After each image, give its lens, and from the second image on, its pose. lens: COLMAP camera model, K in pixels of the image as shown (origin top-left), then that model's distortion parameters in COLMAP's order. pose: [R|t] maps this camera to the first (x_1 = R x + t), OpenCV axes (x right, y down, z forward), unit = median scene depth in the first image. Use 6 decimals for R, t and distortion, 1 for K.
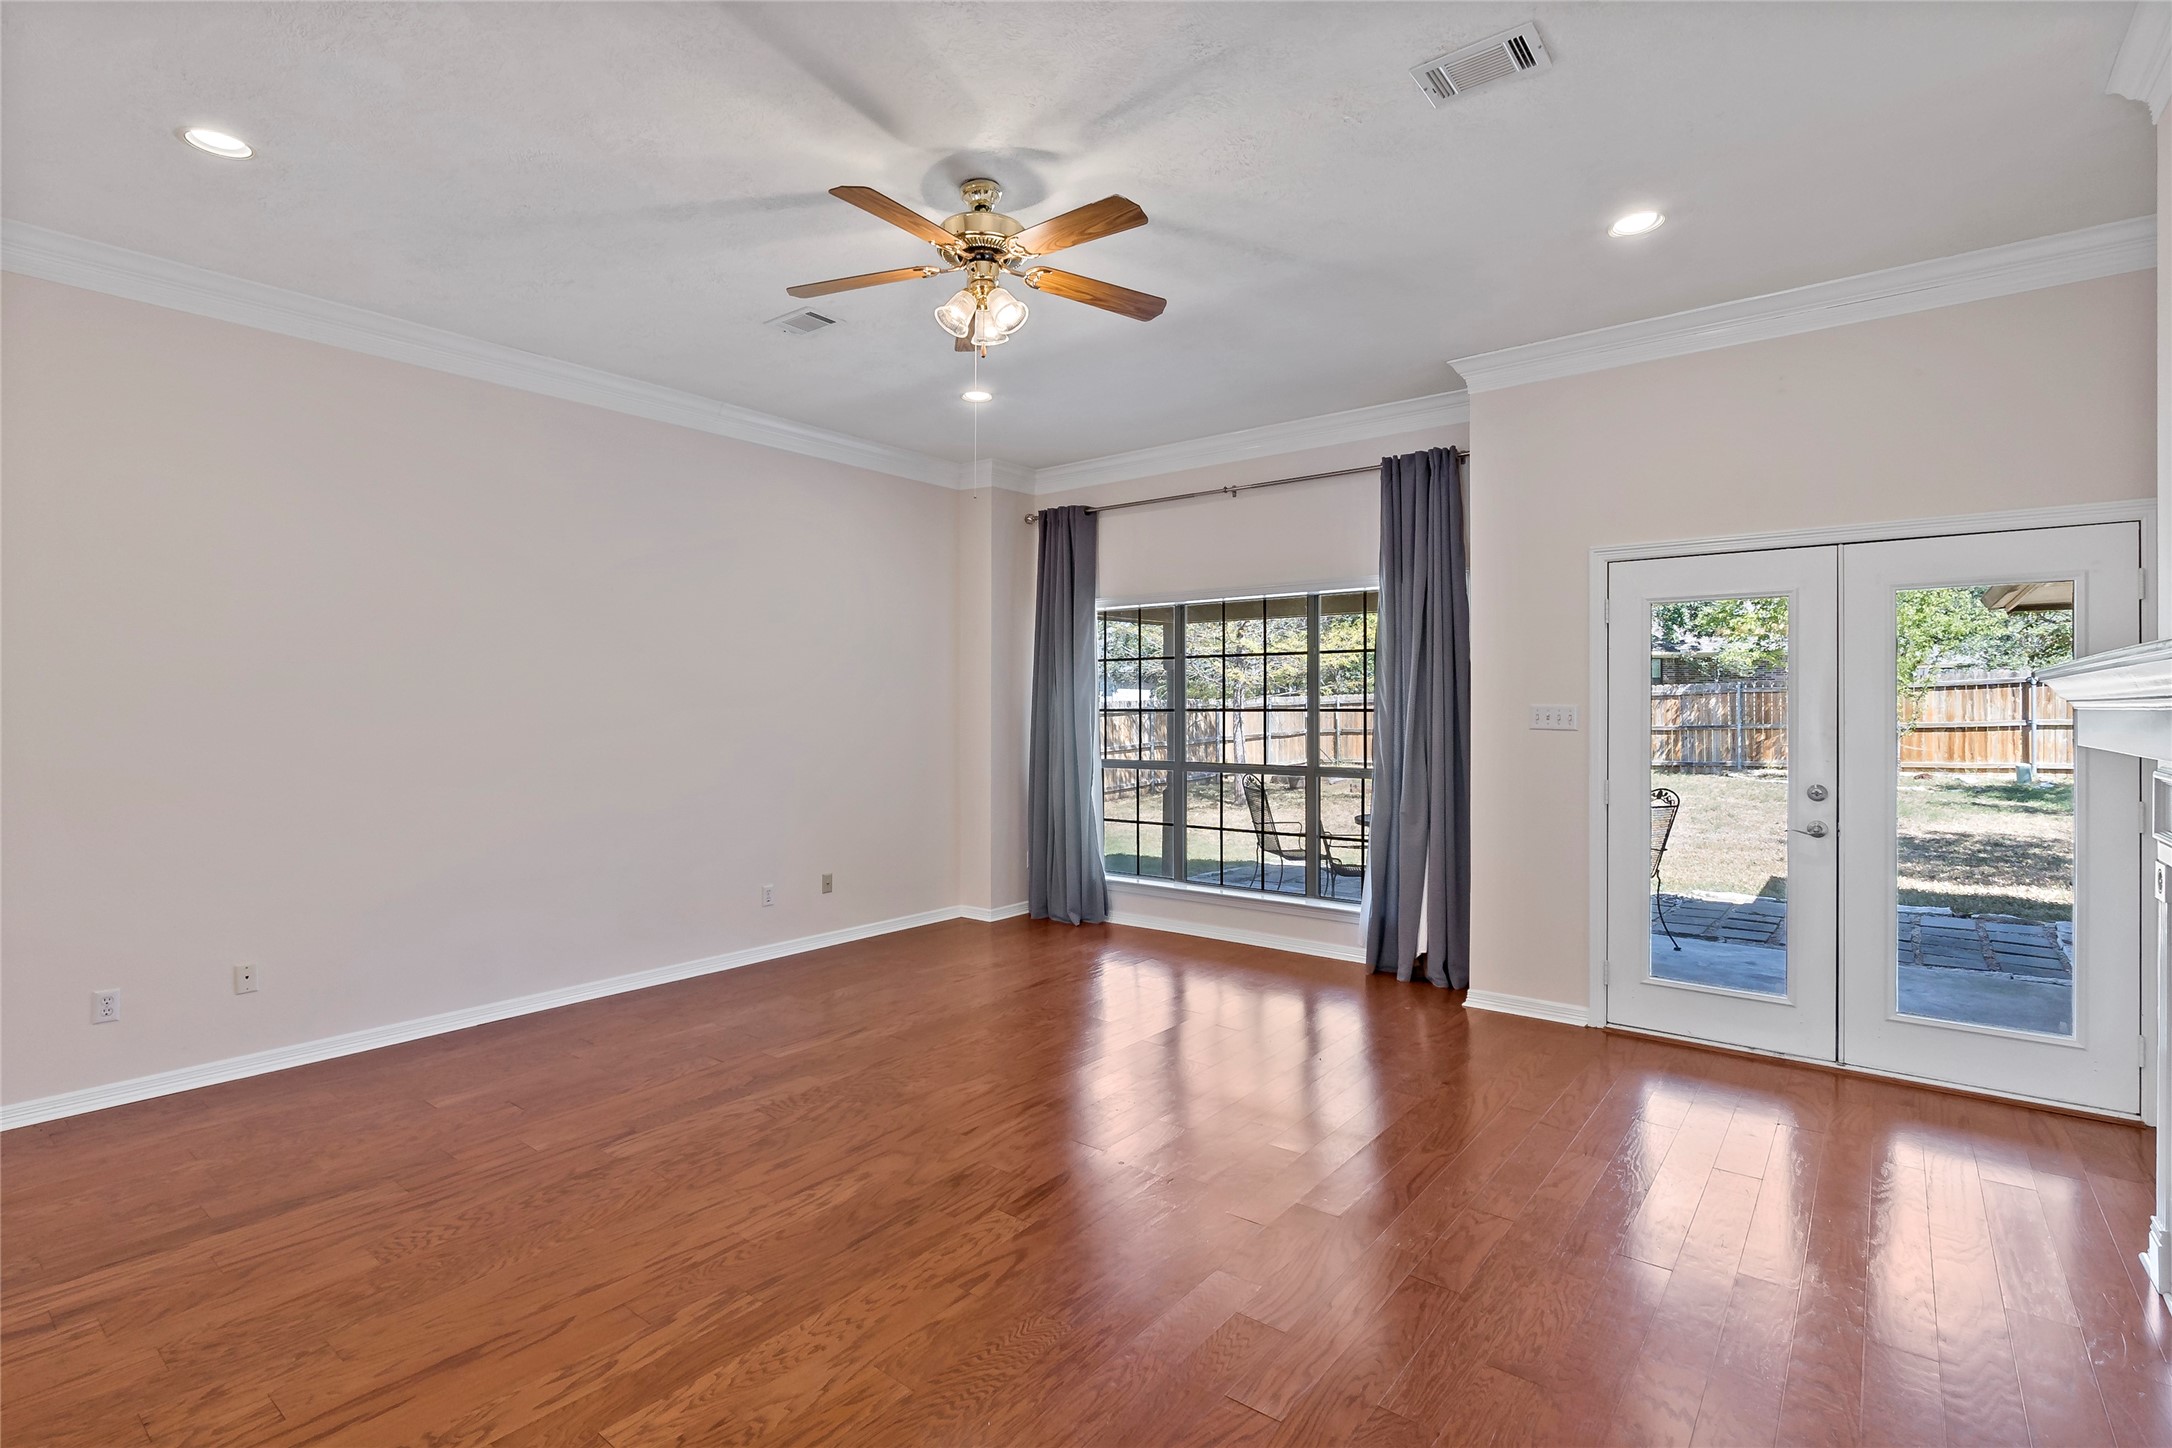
lens RADIAL K [[1025.7, 0, 1077.8], [0, 1025.7, 701.0], [0, 0, 1]] dist [-0.004170, -0.000188]
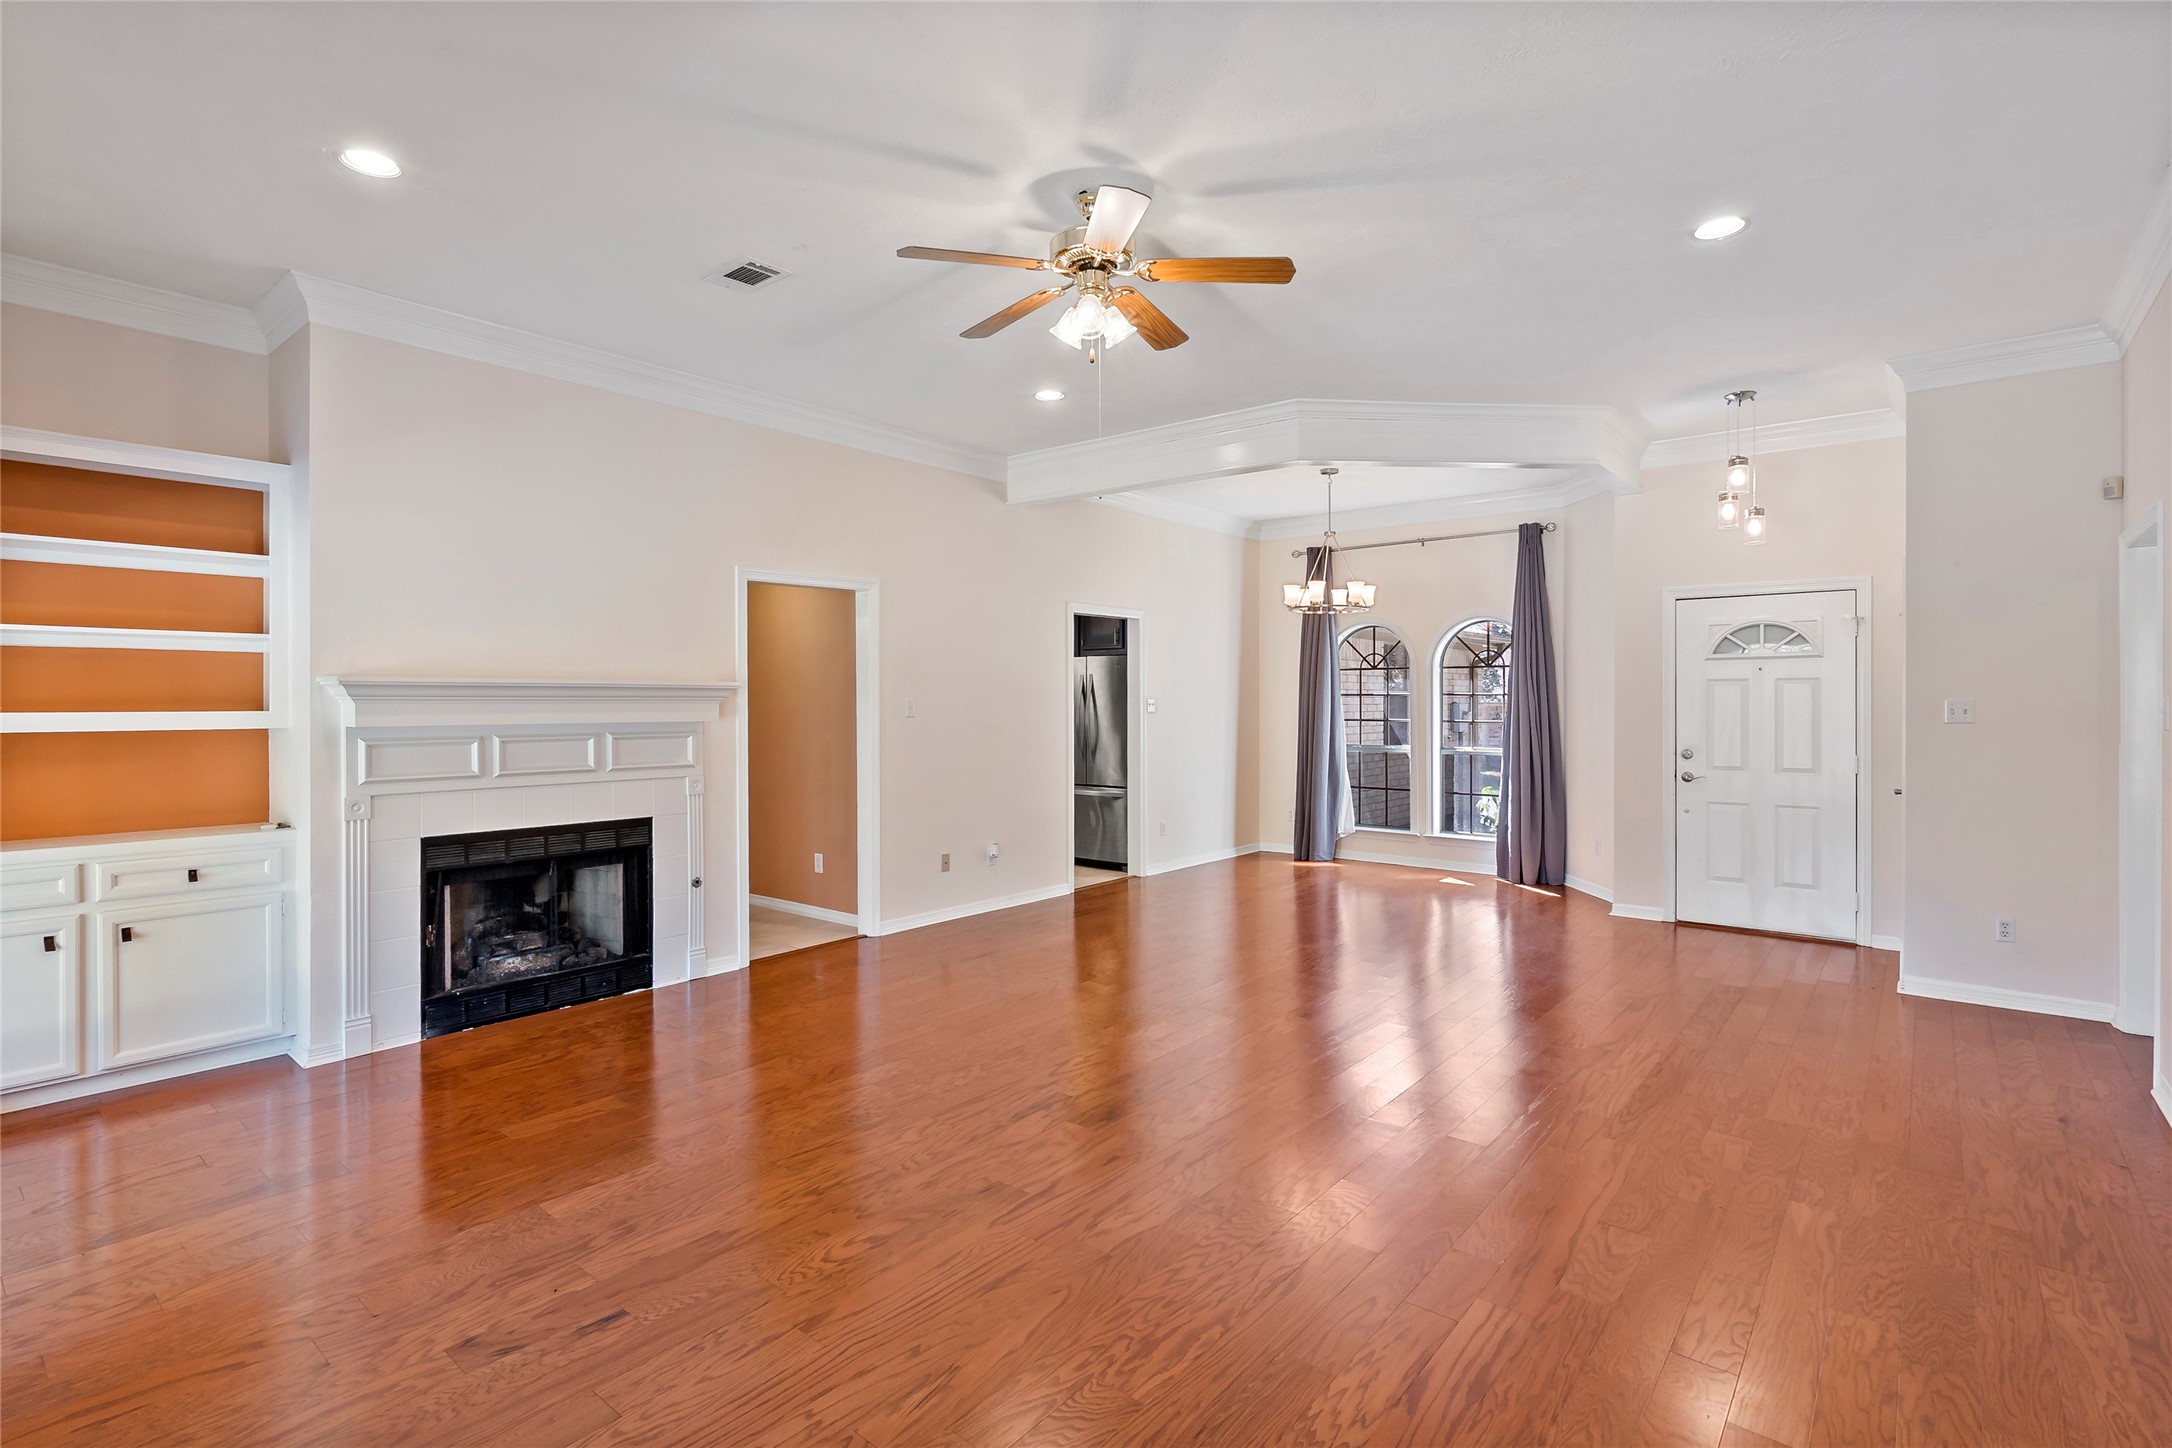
lens RADIAL K [[1025.7, 0, 1077.8], [0, 1025.7, 701.0], [0, 0, 1]] dist [-0.004170, -0.000188]
pose [[-0.999802, 0.001602, 0.019837, -0.078754], [0.001448, 0.999969, -0.007792, 0.012783], [-0.019848, -0.007762, -0.999773, 1.626314]]
